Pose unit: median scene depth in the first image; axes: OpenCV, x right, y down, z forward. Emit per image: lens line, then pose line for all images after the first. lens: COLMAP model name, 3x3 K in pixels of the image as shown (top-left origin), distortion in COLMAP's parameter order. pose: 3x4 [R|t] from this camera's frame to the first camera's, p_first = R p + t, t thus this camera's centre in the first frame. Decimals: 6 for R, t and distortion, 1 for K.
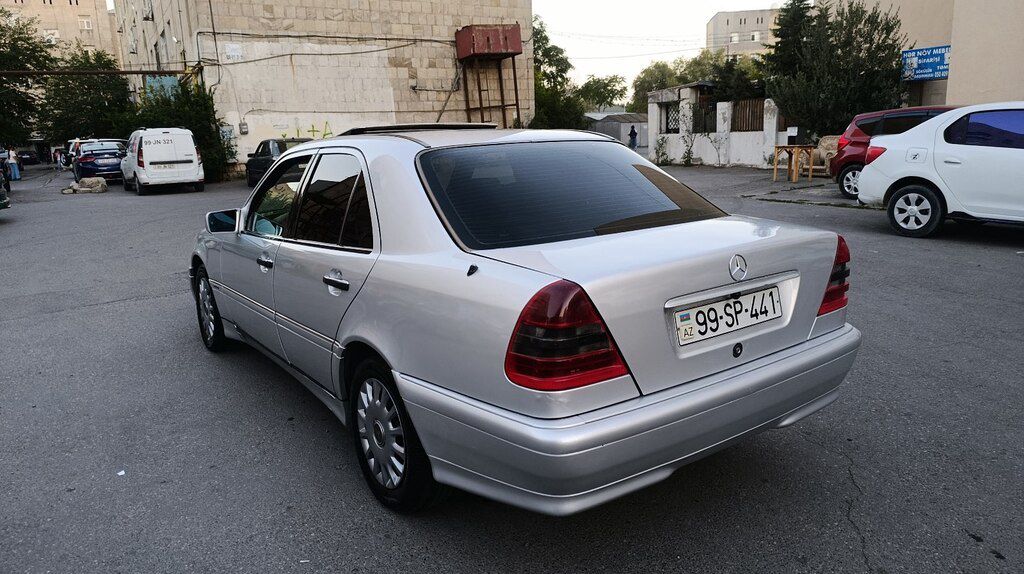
lens RADIAL K [[701.7, 0, 507.6], [0, 701.7, 276.6], [0, 0, 1]] dist [0.014766, -0.034430]
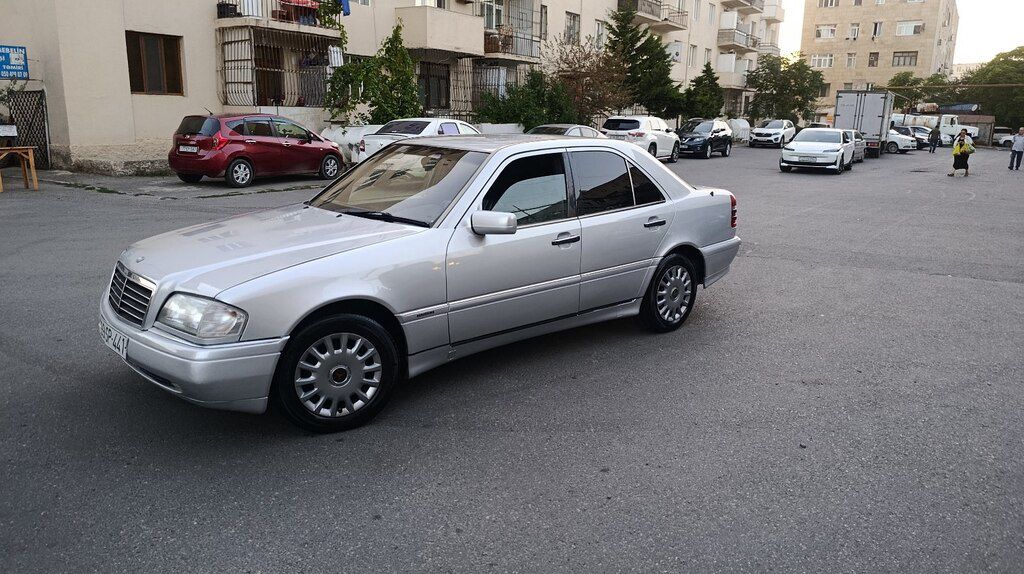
lens RADIAL K [[701.7, 0, 515.6], [0, 701.7, 268.8], [0, 0, 1]] dist [0.014766, -0.034430]
pose [[-0.123791, -0.172922, 0.977125, -0.667310], [0.175316, 0.965398, 0.193058, -0.097170], [-0.976699, 0.195205, -0.089191, 0.522238]]
